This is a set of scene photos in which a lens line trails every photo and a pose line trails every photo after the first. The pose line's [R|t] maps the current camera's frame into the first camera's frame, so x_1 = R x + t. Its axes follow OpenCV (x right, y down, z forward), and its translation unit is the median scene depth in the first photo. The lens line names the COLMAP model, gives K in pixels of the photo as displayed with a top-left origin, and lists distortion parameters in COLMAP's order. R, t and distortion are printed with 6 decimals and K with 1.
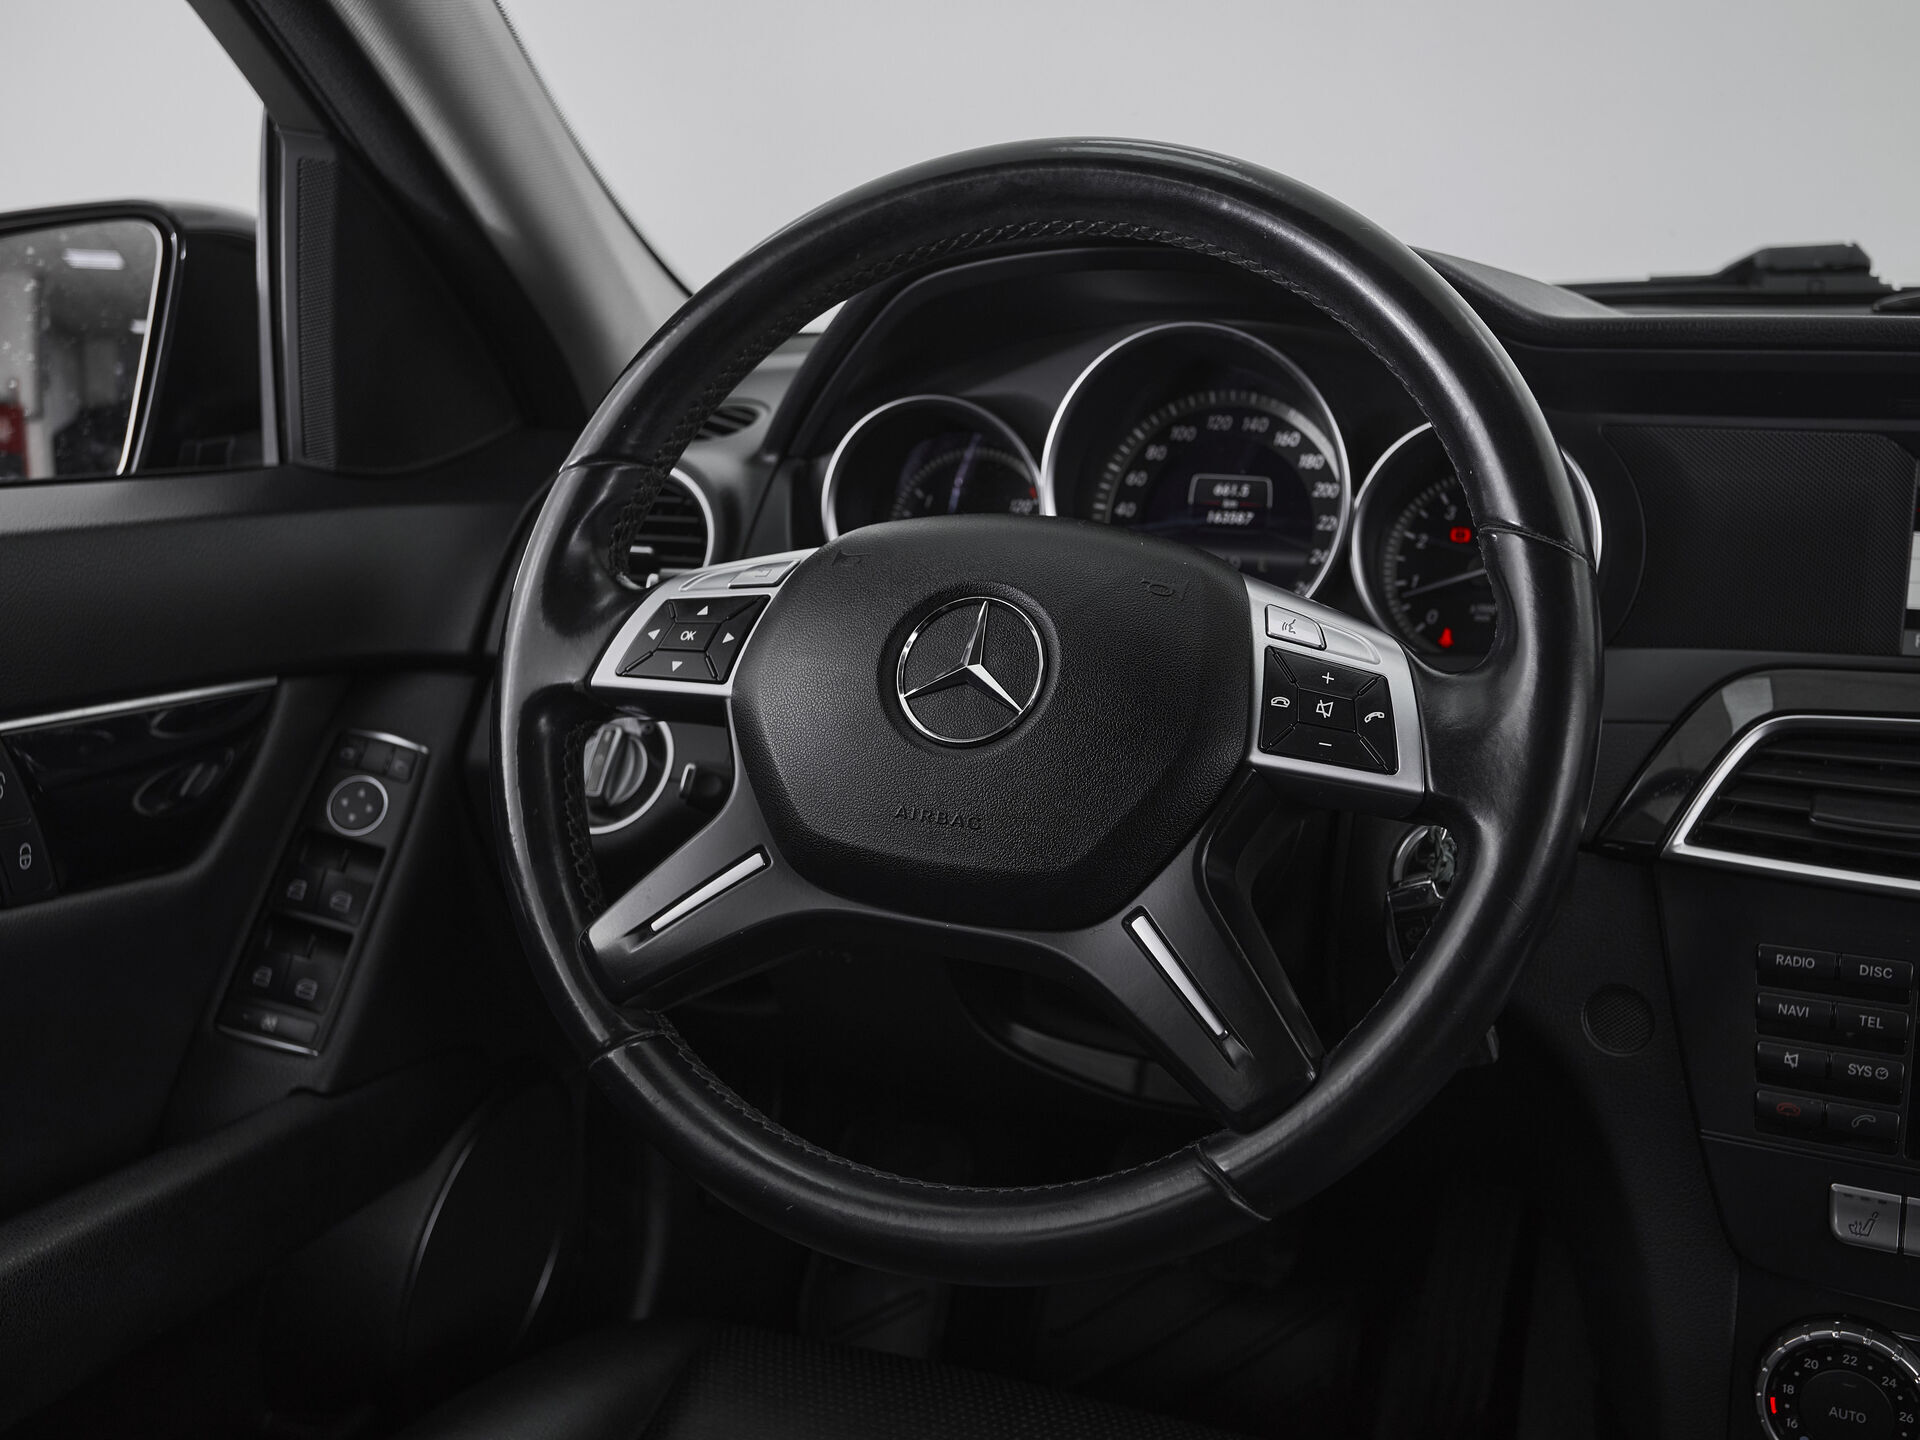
lens RADIAL K [[1983.3, 0, 950.9], [0, 1983.3, 719.1], [0, 0, 1]] dist [0.013313, 0.000000]
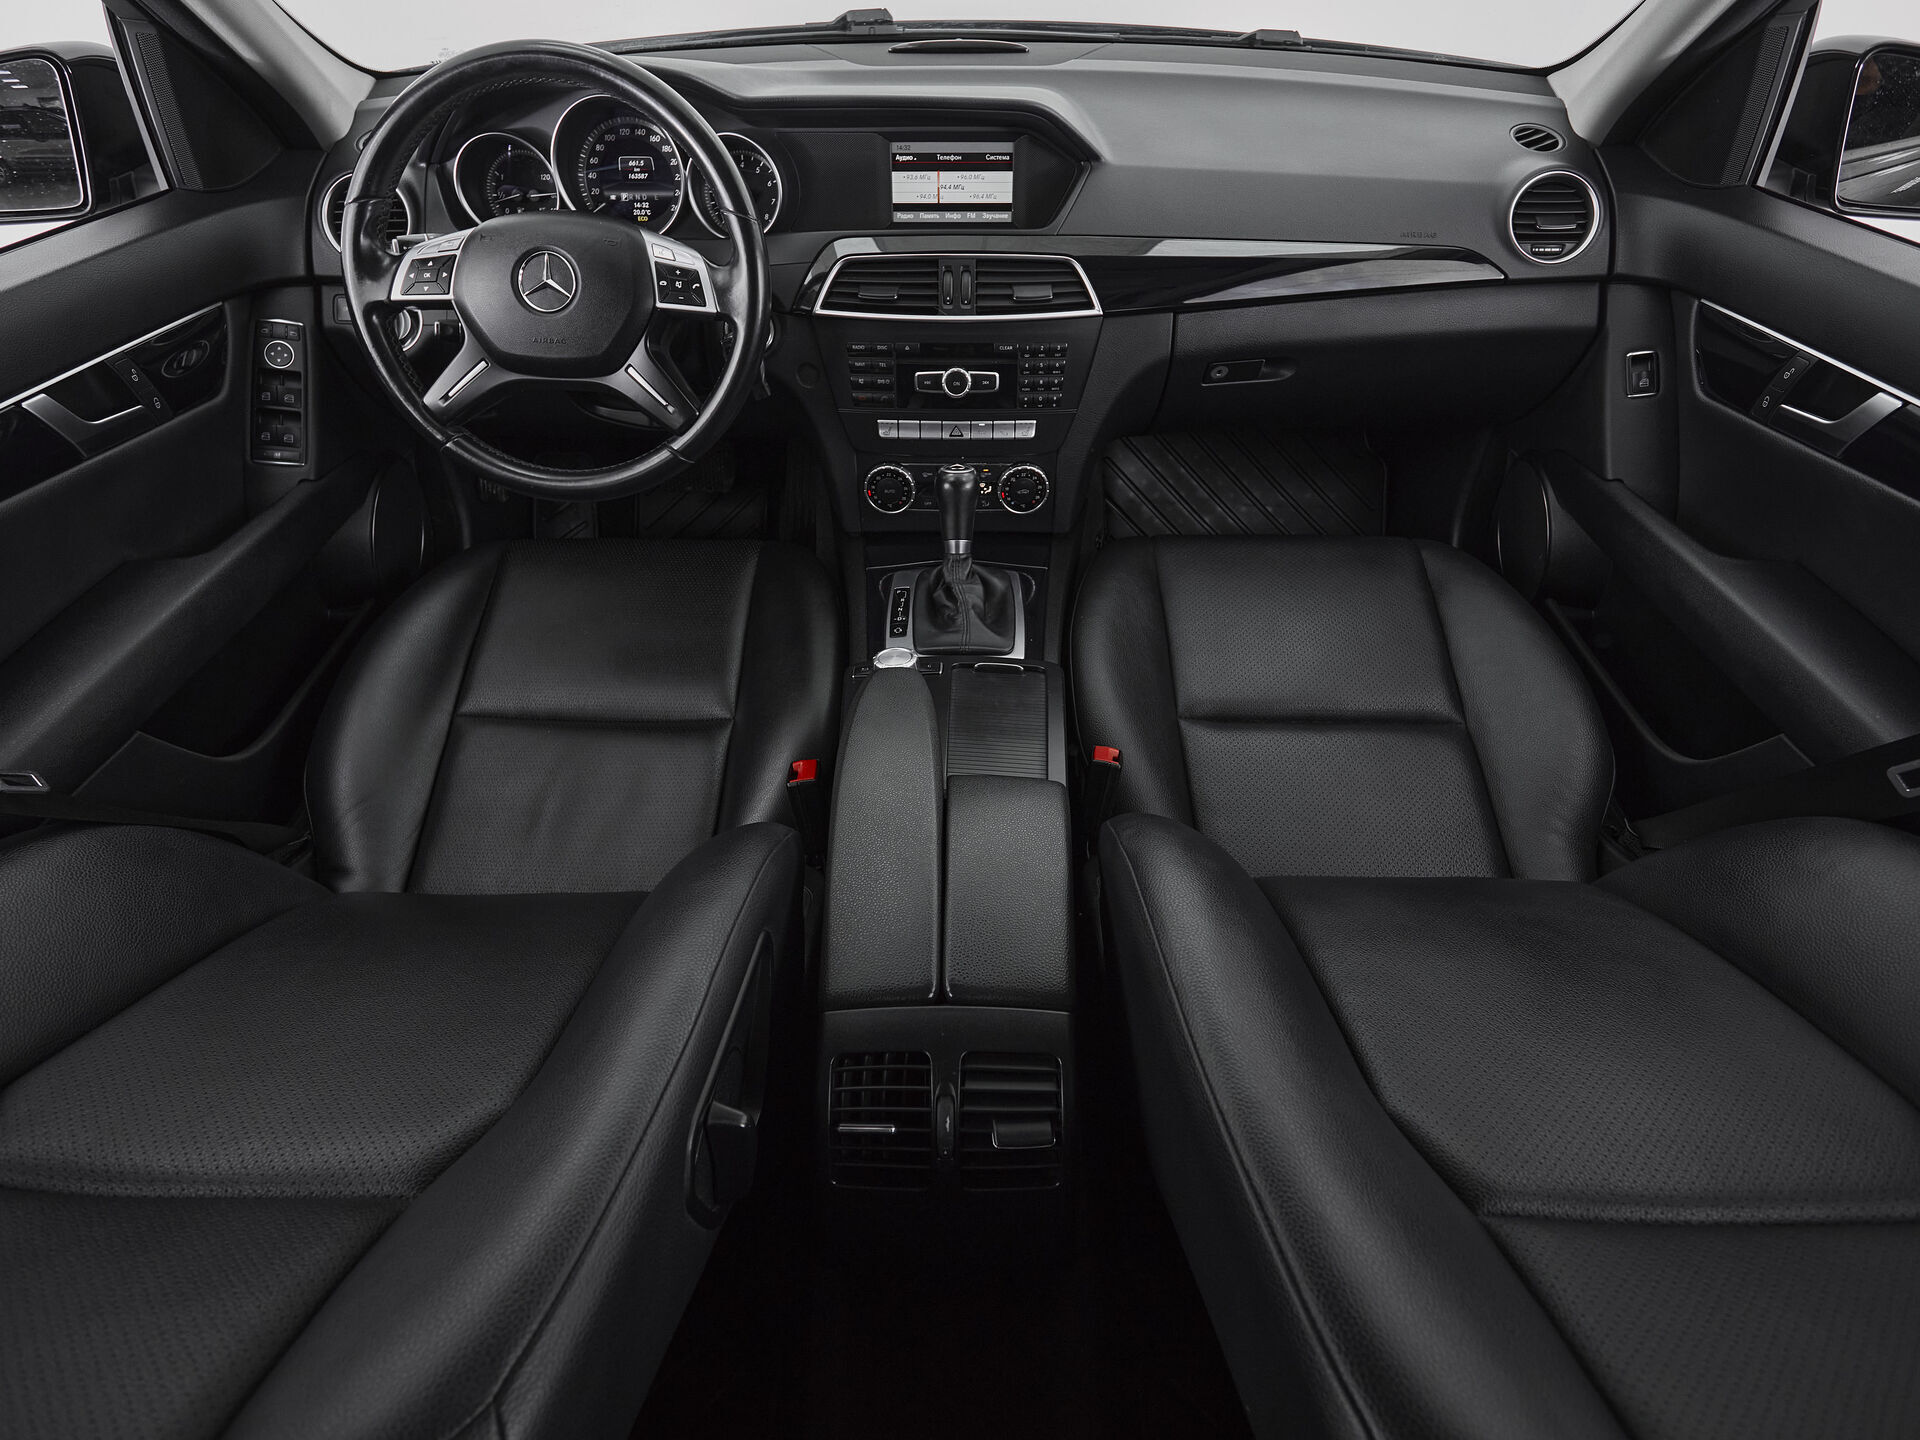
lens RADIAL K [[1052.4, 0, 951.5], [0, 1052.4, 706.8], [0, 0, 1]] dist [-0.000797, -0.001950]
pose [[0.932579, -0.234765, 0.274194, -0.005203], [0.086483, 0.882803, 0.461713, -0.112650], [-0.350453, -0.406871, 0.843587, -0.569761]]
